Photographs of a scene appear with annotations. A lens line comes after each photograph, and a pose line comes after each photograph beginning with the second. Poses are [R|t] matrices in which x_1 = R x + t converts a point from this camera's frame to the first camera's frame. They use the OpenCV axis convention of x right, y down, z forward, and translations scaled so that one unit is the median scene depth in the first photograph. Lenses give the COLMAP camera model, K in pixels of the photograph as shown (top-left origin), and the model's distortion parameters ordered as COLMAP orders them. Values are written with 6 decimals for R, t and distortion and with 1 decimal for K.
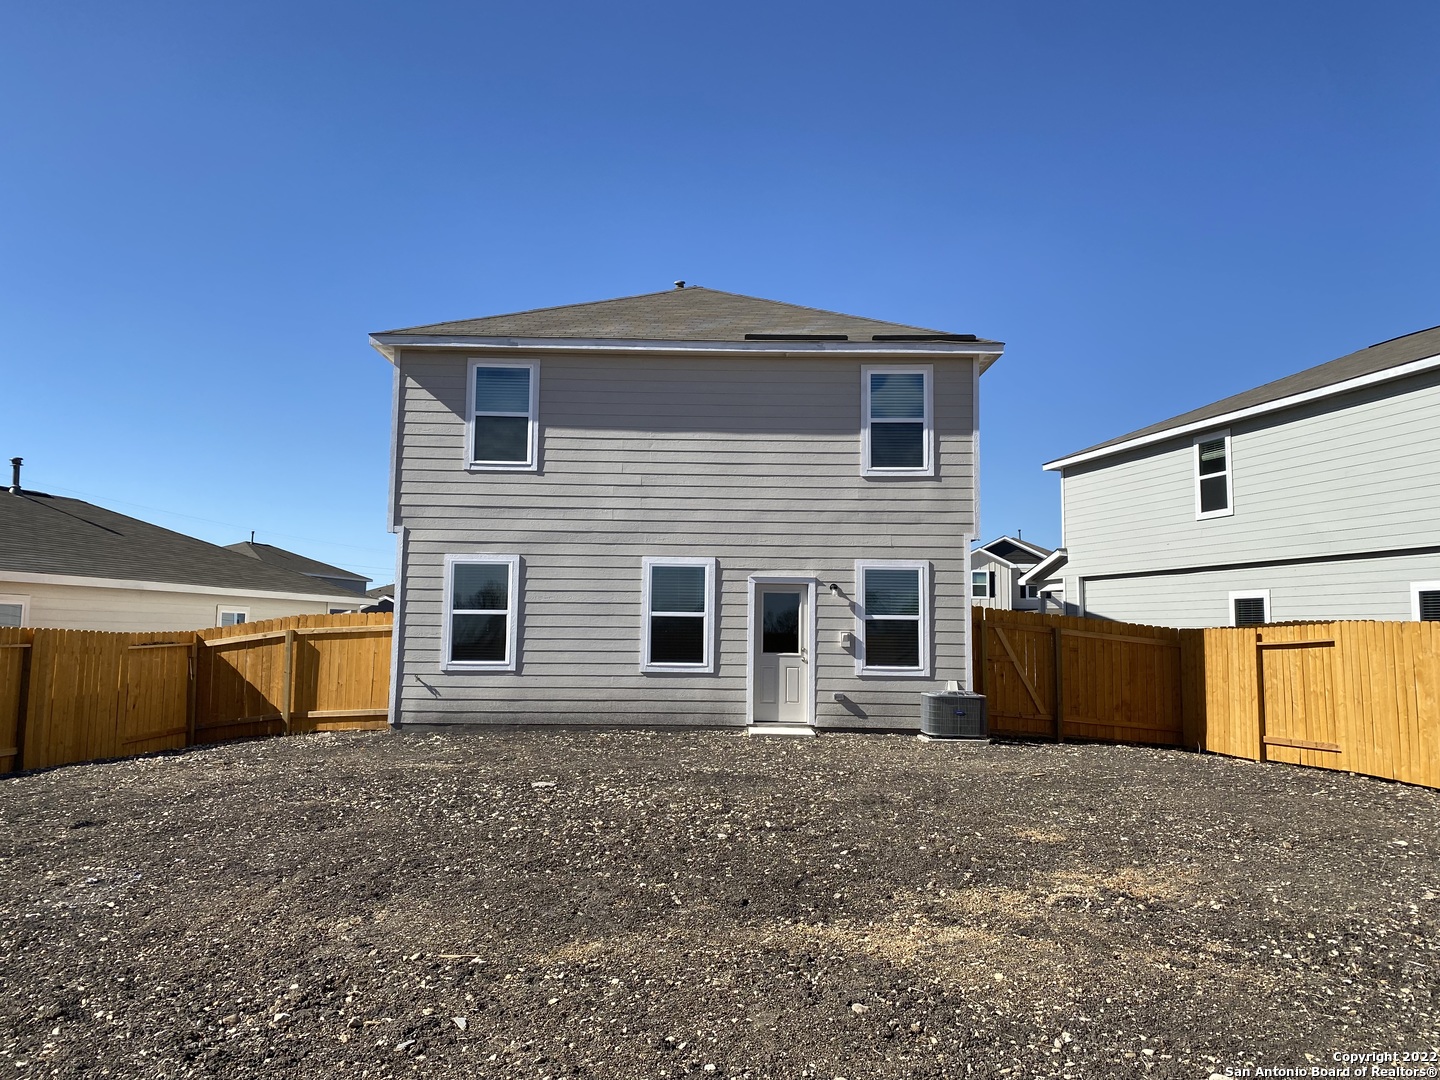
lens RADIAL K [[1070.4, 0, 720.0], [0, 1070.4, 540.0], [0, 0, 1]] dist [-0.006893, -0.007352]
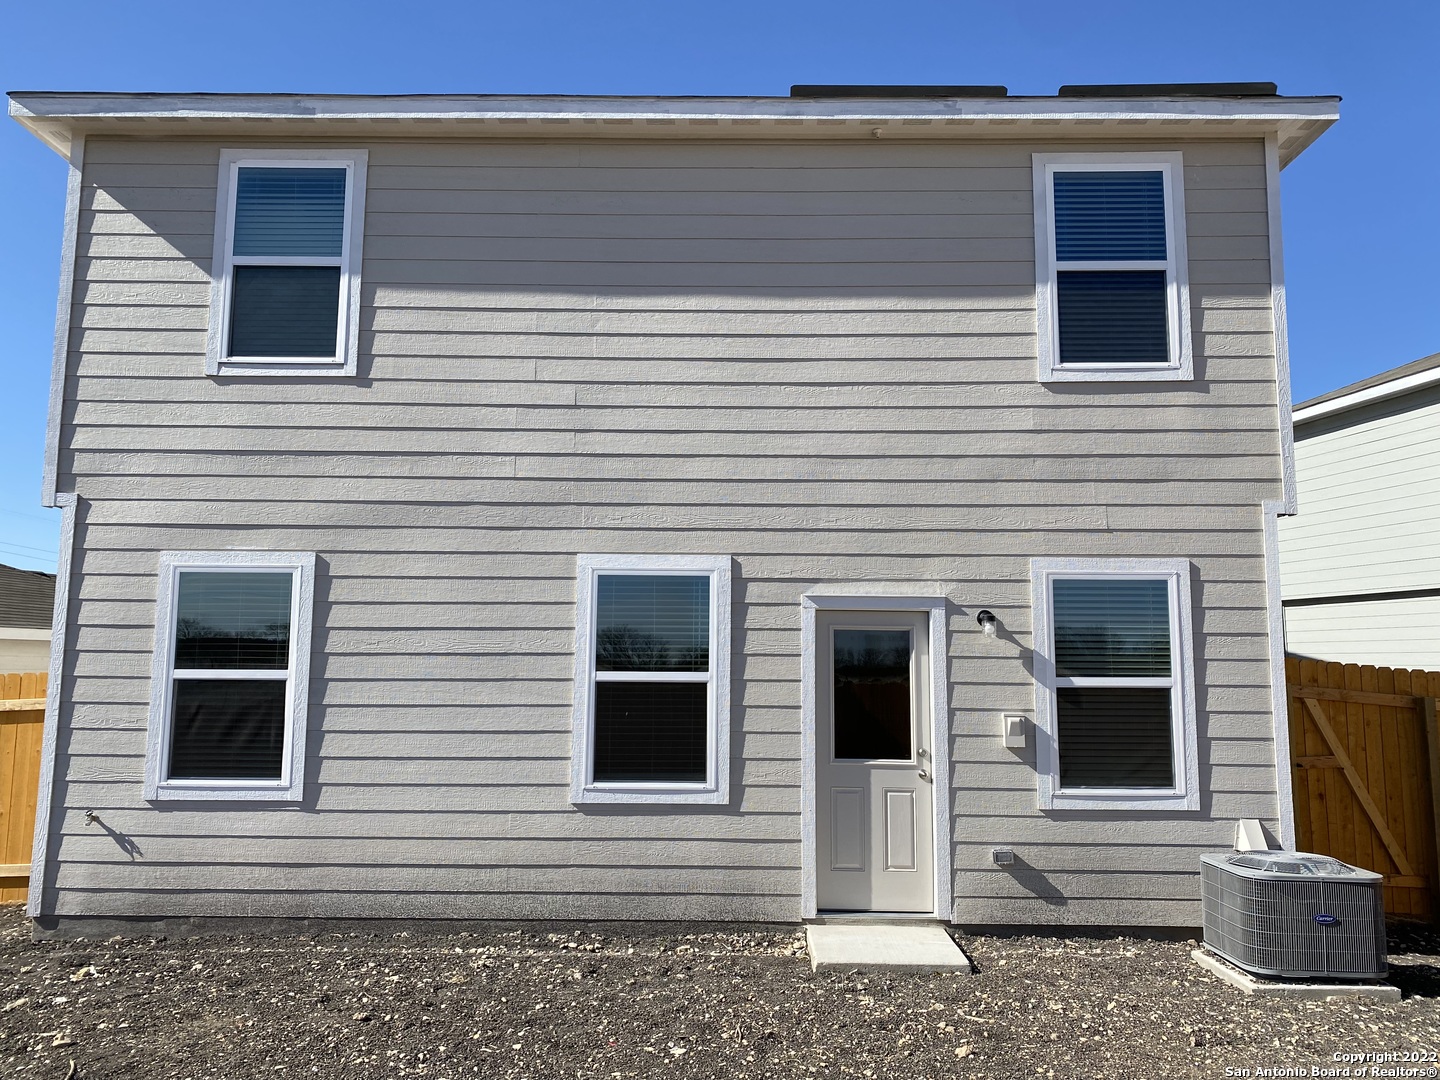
lens RADIAL K [[1070.4, 0, 720.0], [0, 1070.4, 540.0], [0, 0, 1]] dist [-0.006893, -0.007352]
pose [[0.999853, -0.006335, -0.015913, -0.001811], [0.005861, 0.999543, -0.029667, 0.023523], [0.016094, 0.029569, 0.999433, 0.530763]]
